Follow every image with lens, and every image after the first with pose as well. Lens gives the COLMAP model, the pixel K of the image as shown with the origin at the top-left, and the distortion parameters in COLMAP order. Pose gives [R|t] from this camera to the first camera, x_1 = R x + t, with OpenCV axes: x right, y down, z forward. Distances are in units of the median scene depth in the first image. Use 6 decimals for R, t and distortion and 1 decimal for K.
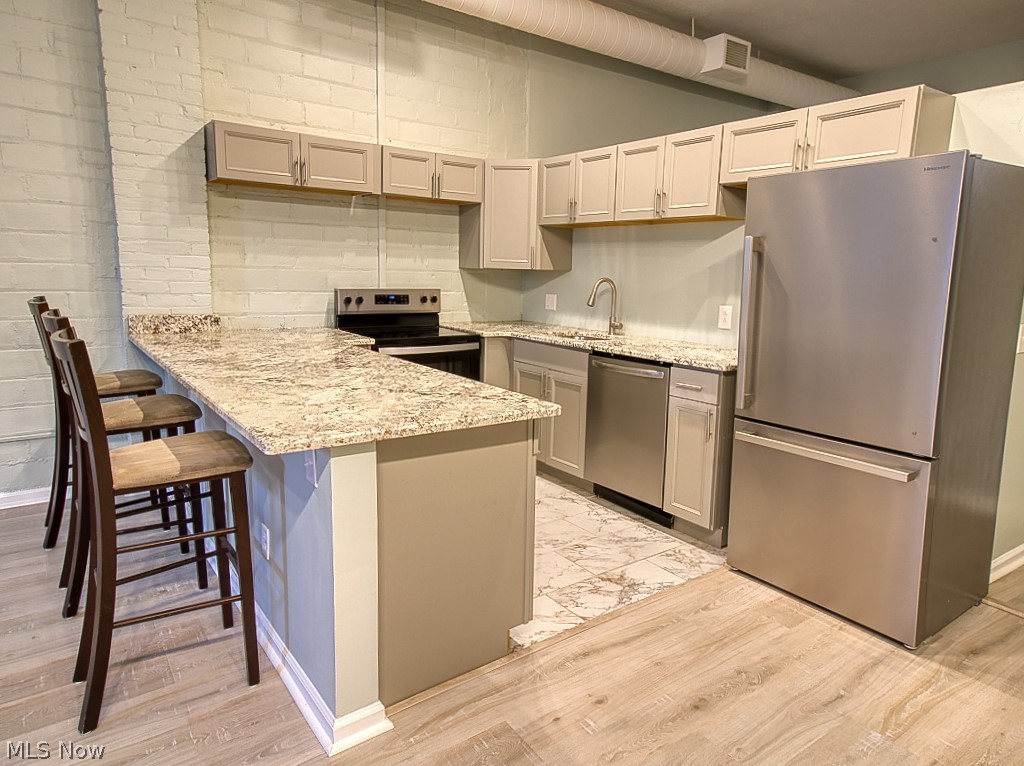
lens RADIAL K [[646.2, 0, 532.3], [0, 646.2, 360.3], [0, 0, 1]] dist [0.026703, 0.004575]
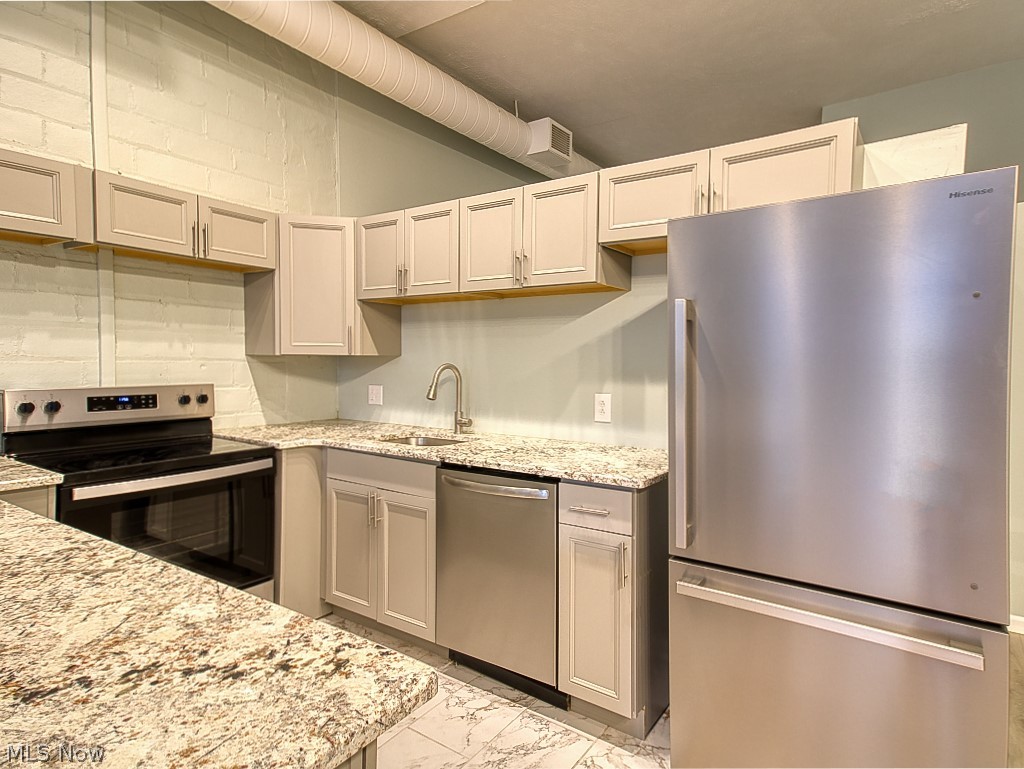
lens RADIAL K [[564.7, 0, 555.6], [0, 564.7, 375.4], [0, 0, 1]] dist [0.015204, 0.046007]
pose [[0.939307, -0.028129, 0.341922, -0.001577], [0.064799, 0.993241, -0.096300, -0.036891], [-0.336902, 0.112612, 0.934781, 0.300743]]
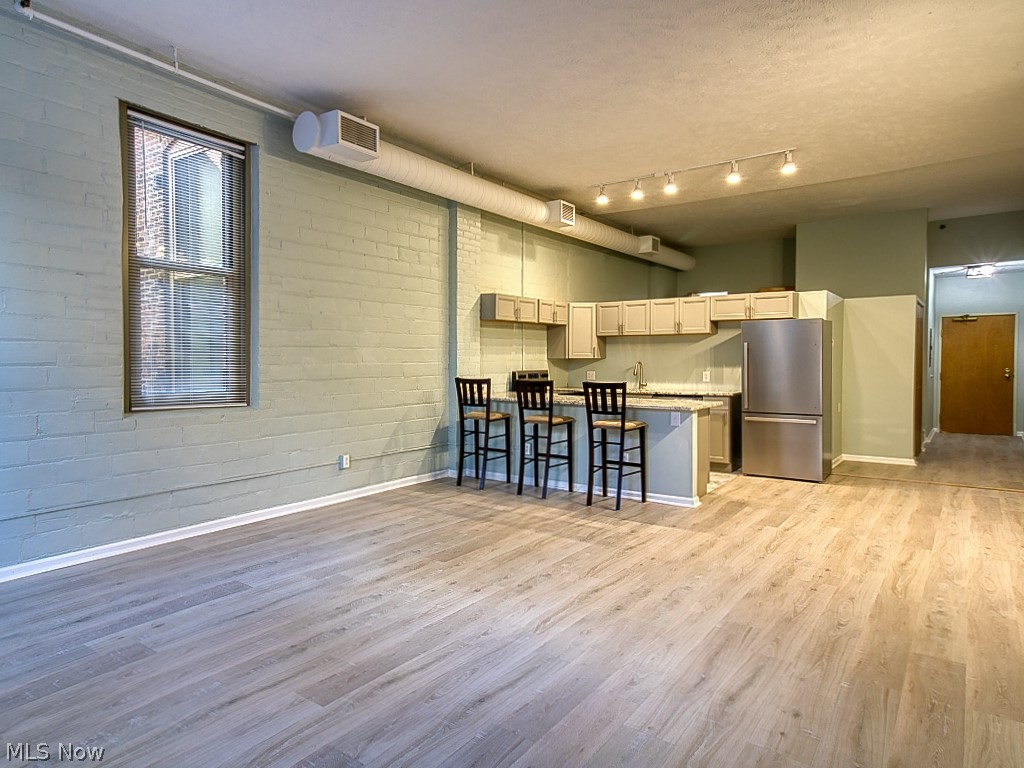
lens RADIAL K [[609.0, 0, 486.3], [0, 609.0, 363.5], [0, 0, 1]] dist [0.030249, 0.003006]
pose [[0.962080, -0.031385, 0.270957, -0.862857], [0.066259, 0.990495, -0.120535, 0.079197], [-0.264599, 0.133918, 0.955015, -0.701703]]
